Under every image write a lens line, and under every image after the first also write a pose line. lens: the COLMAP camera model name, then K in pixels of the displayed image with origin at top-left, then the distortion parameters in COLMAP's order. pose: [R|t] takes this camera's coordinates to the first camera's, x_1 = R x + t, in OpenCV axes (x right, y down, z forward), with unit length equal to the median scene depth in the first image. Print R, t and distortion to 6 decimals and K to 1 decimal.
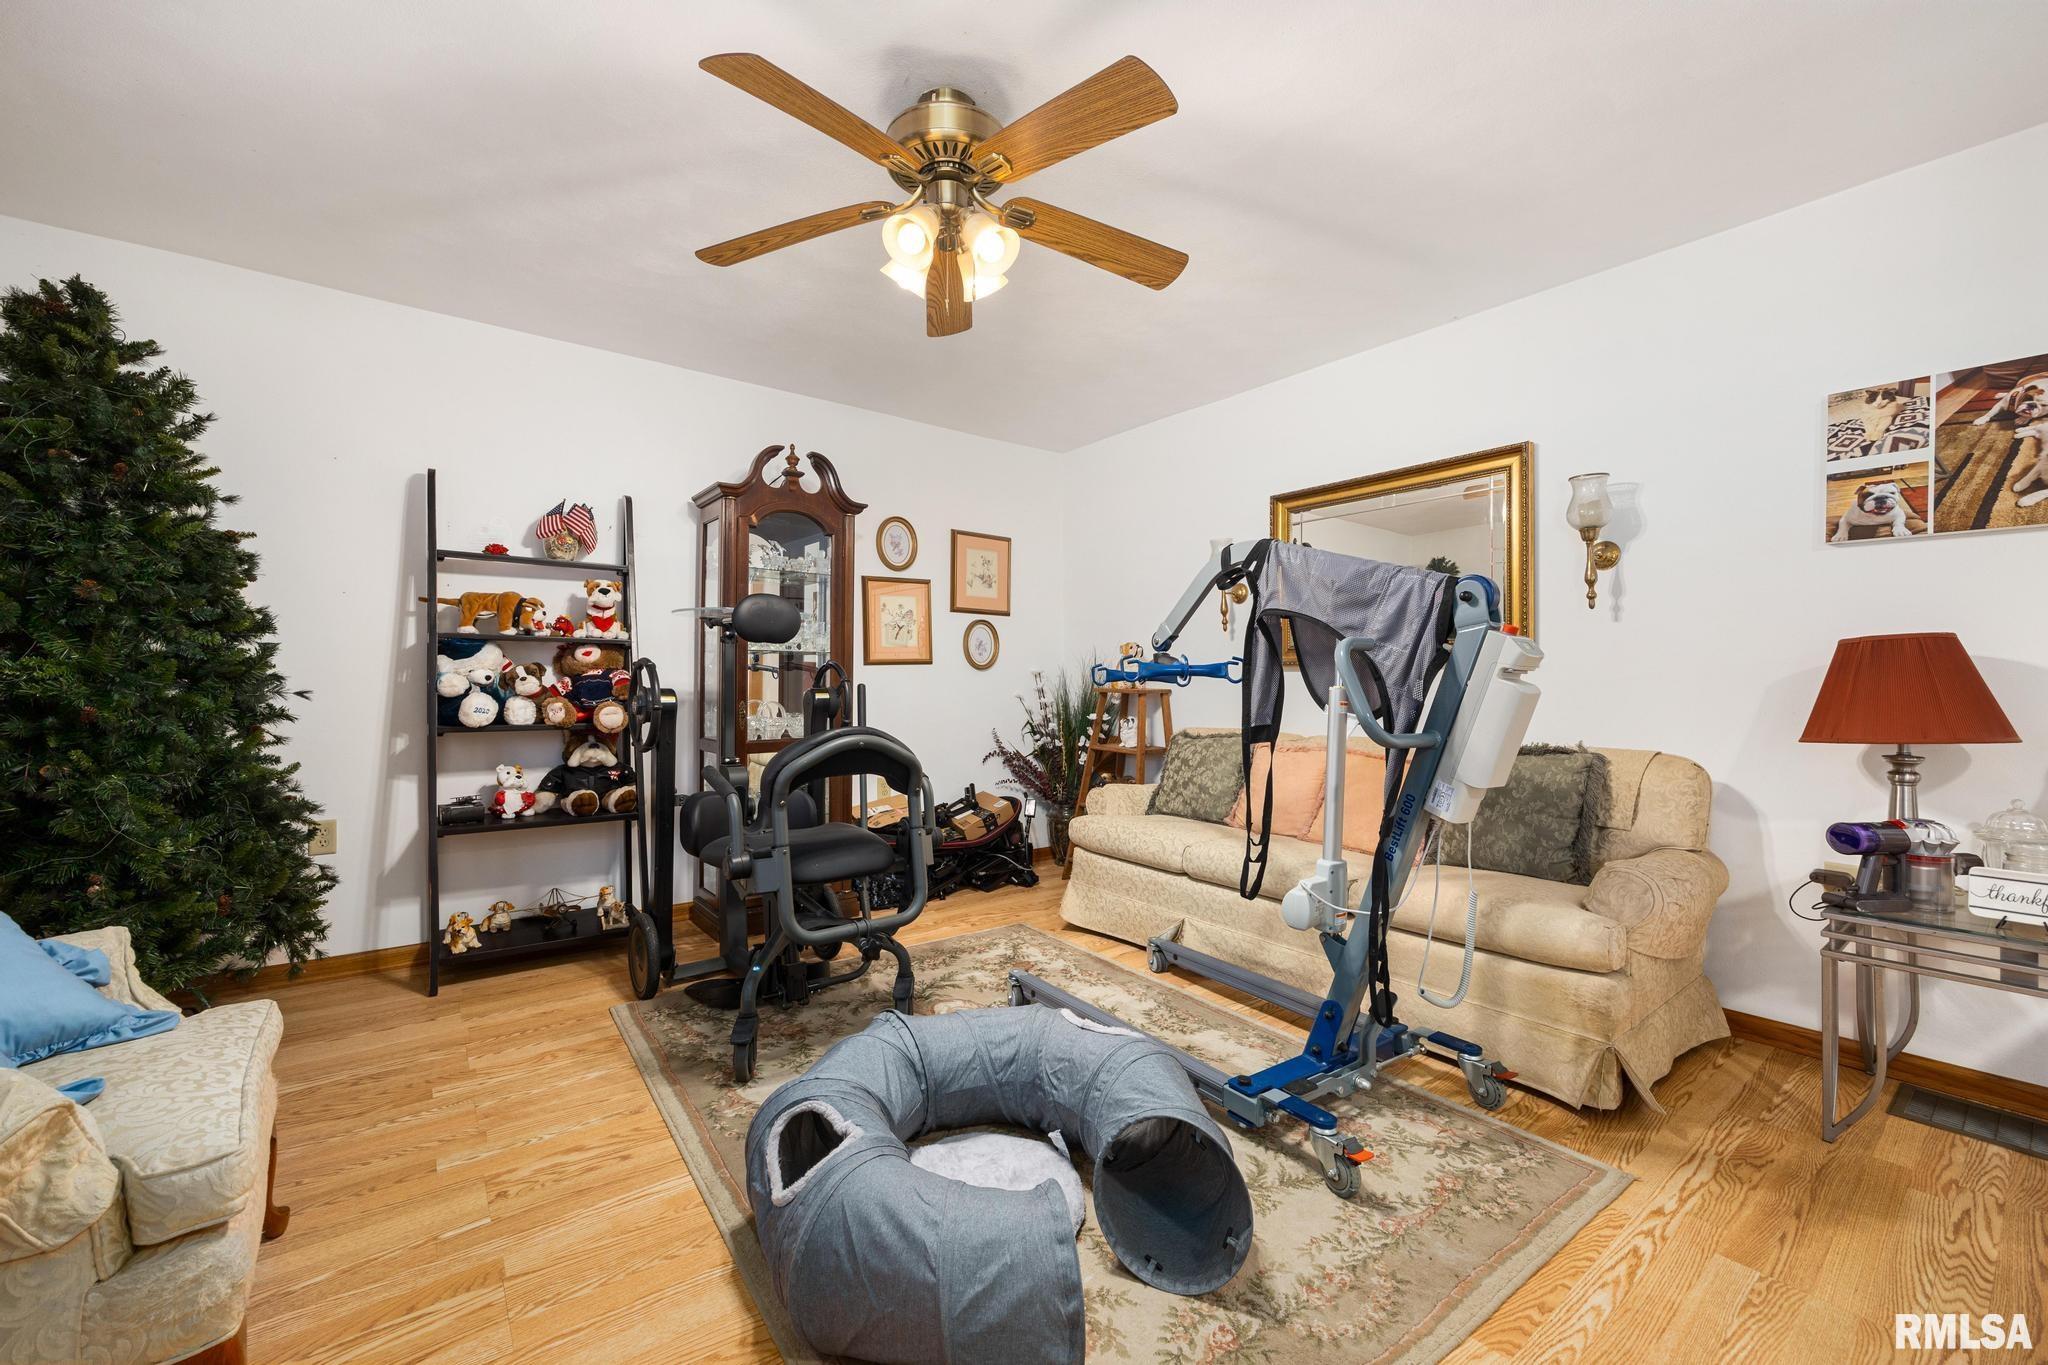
lens RADIAL K [[819.0, 0, 1027.0], [0, 819.0, 679.9], [0, 0, 1]] dist [-0.004337, 0.000461]
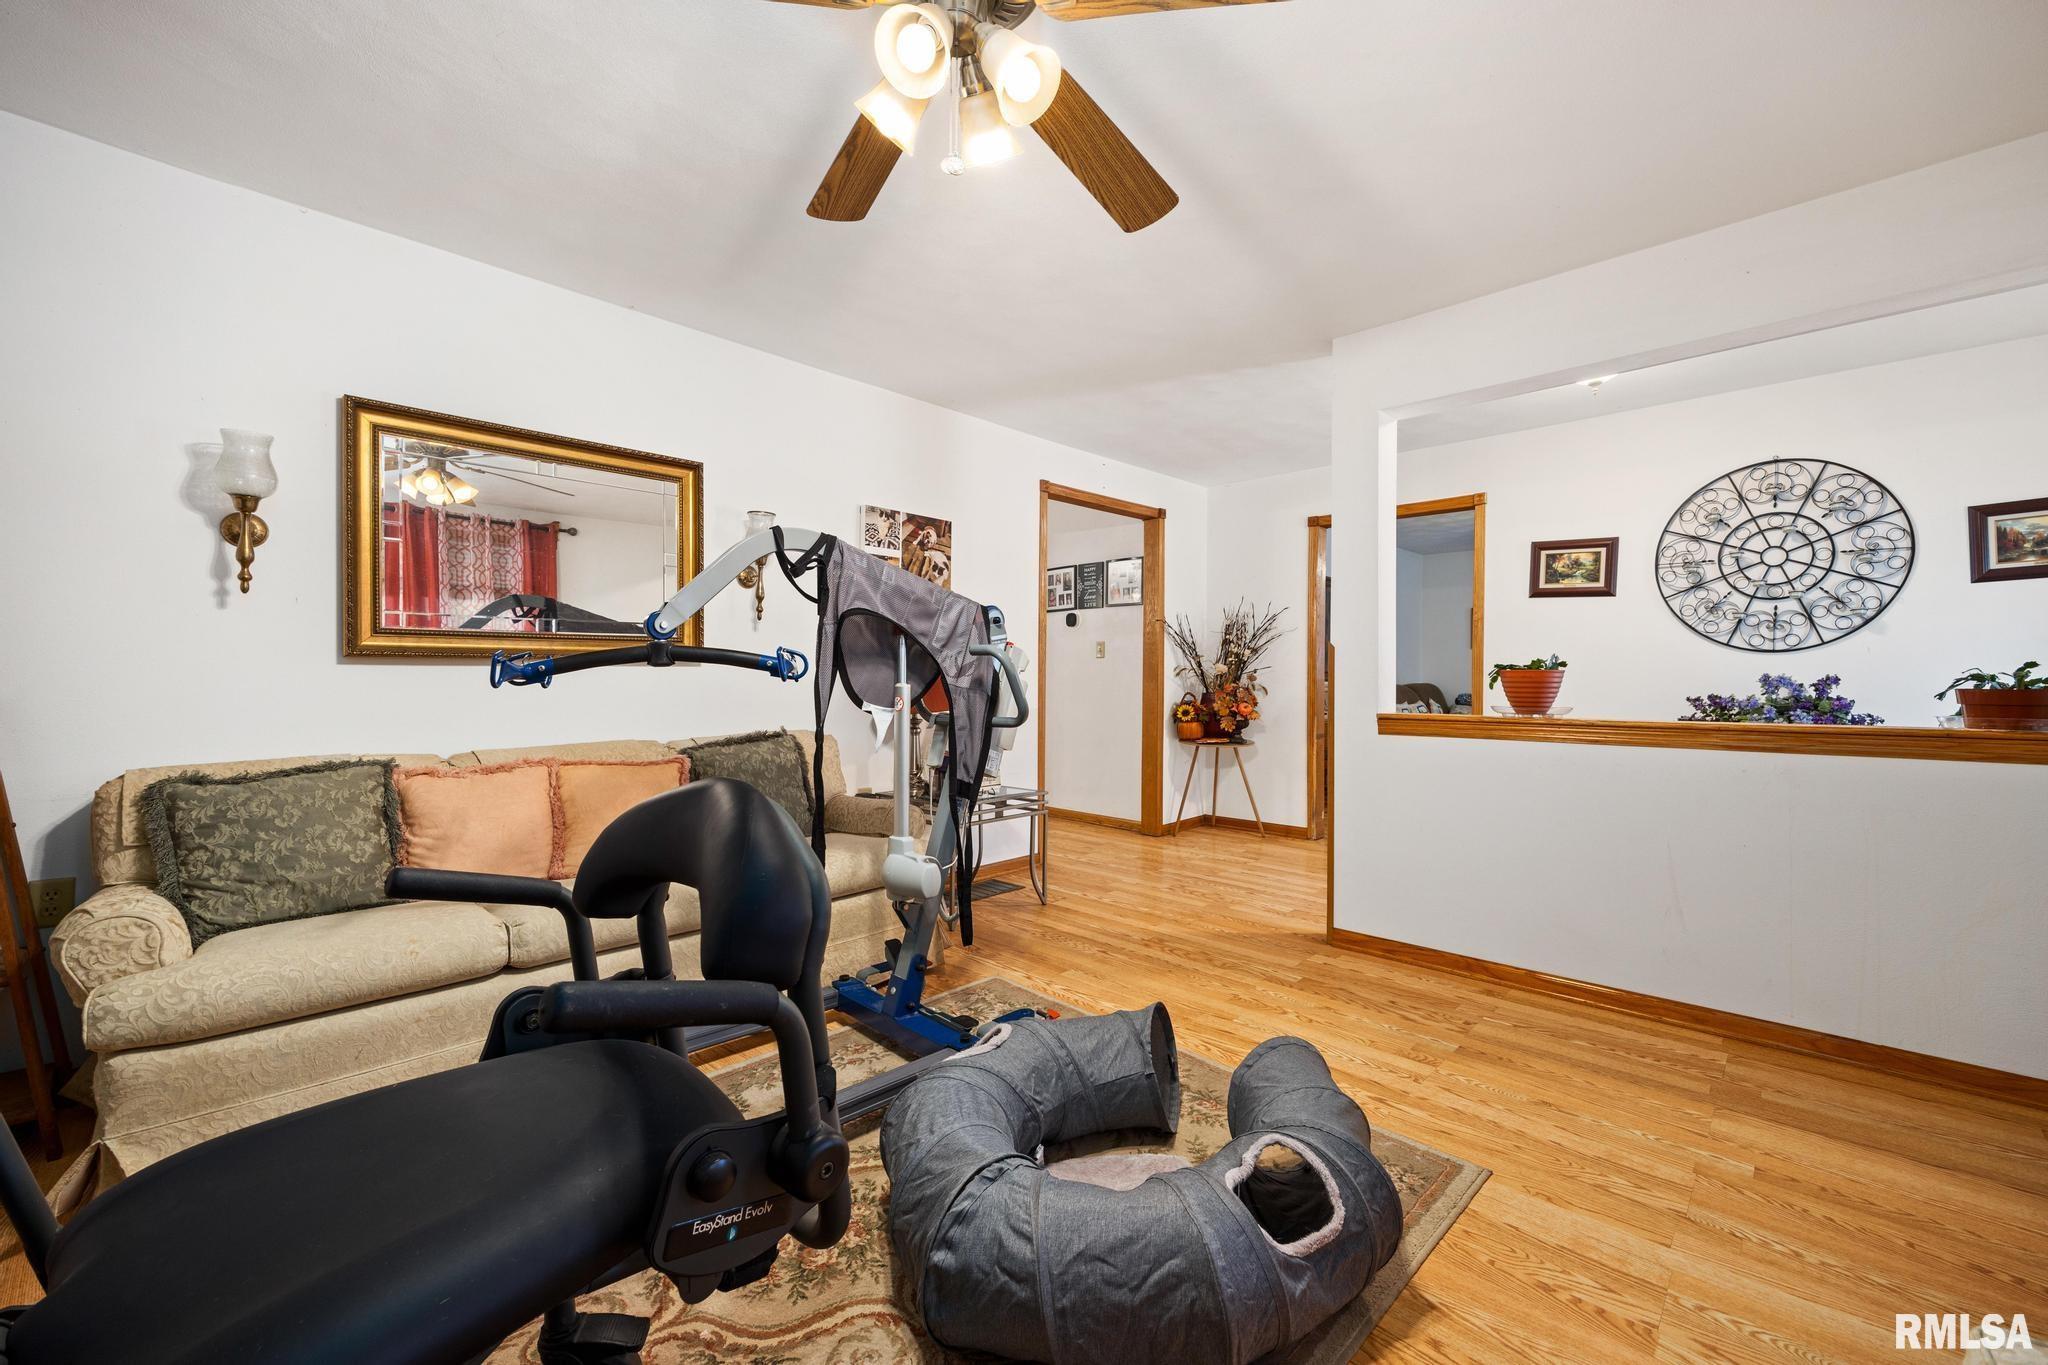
lens RADIAL K [[819.0, 0, 1029.2], [0, 819.0, 681.8], [0, 0, 1]] dist [-0.004337, 0.000461]
pose [[-0.156048, -0.005479, 0.987734, -0.503373], [0.001210, 0.999983, 0.005739, 0.000476], [-0.987749, 0.002091, -0.156039, 0.658186]]
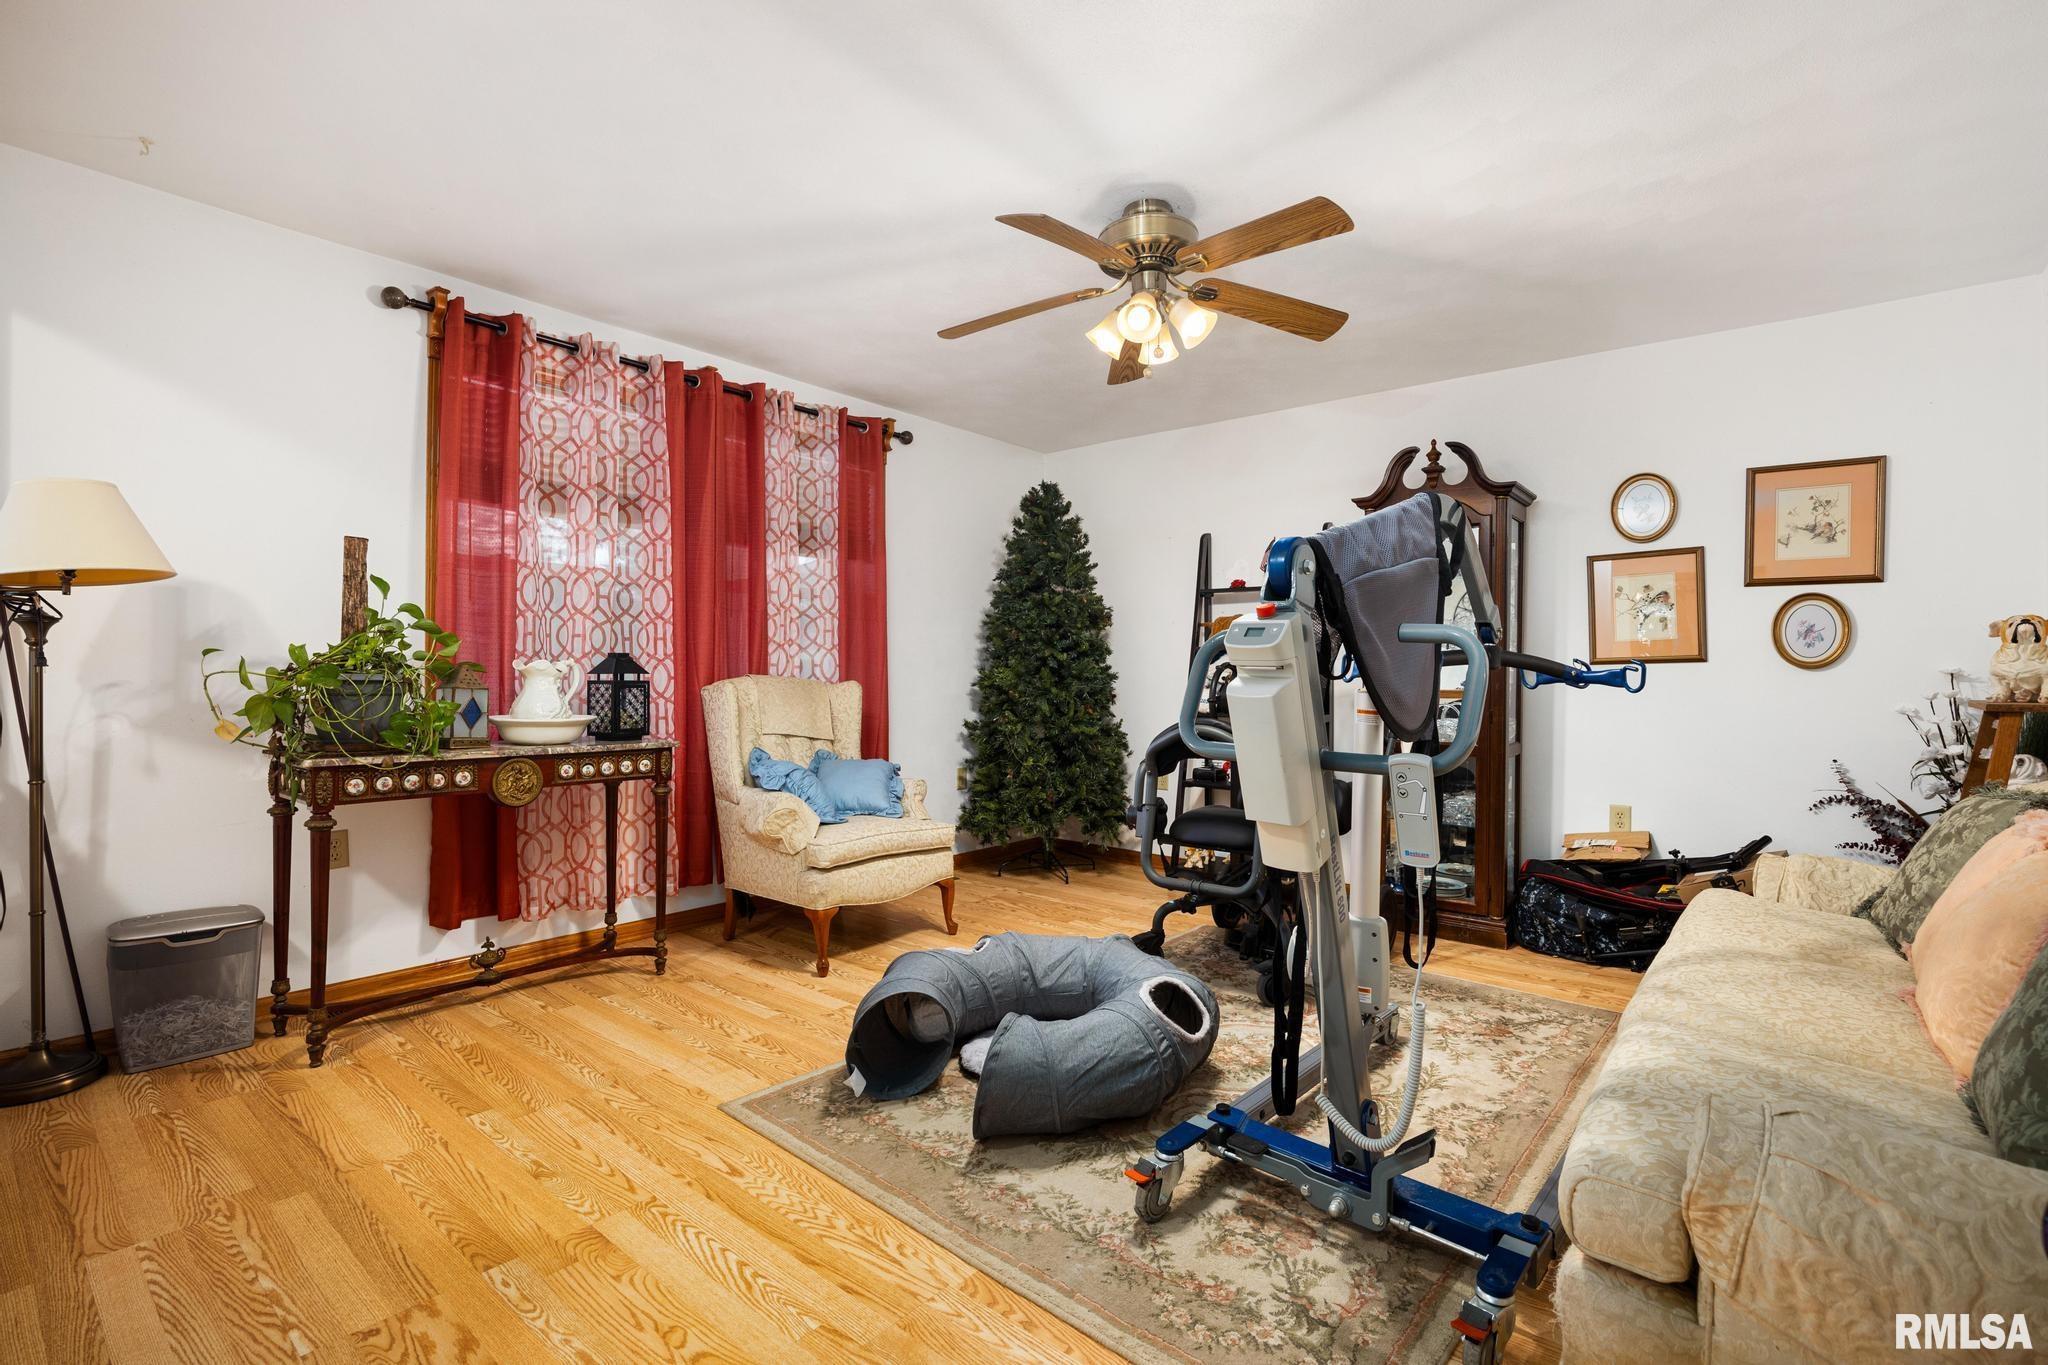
lens RADIAL K [[894.5, 0, 1032.1], [0, 894.5, 680.5], [0, 0, 1]] dist [-0.000541, 0.000062]
pose [[0.232785, 0.003038, -0.972524, 0.734724], [-0.008465, 0.999964, 0.001097, 0.001928], [0.972491, 0.007977, 0.232802, 0.332889]]
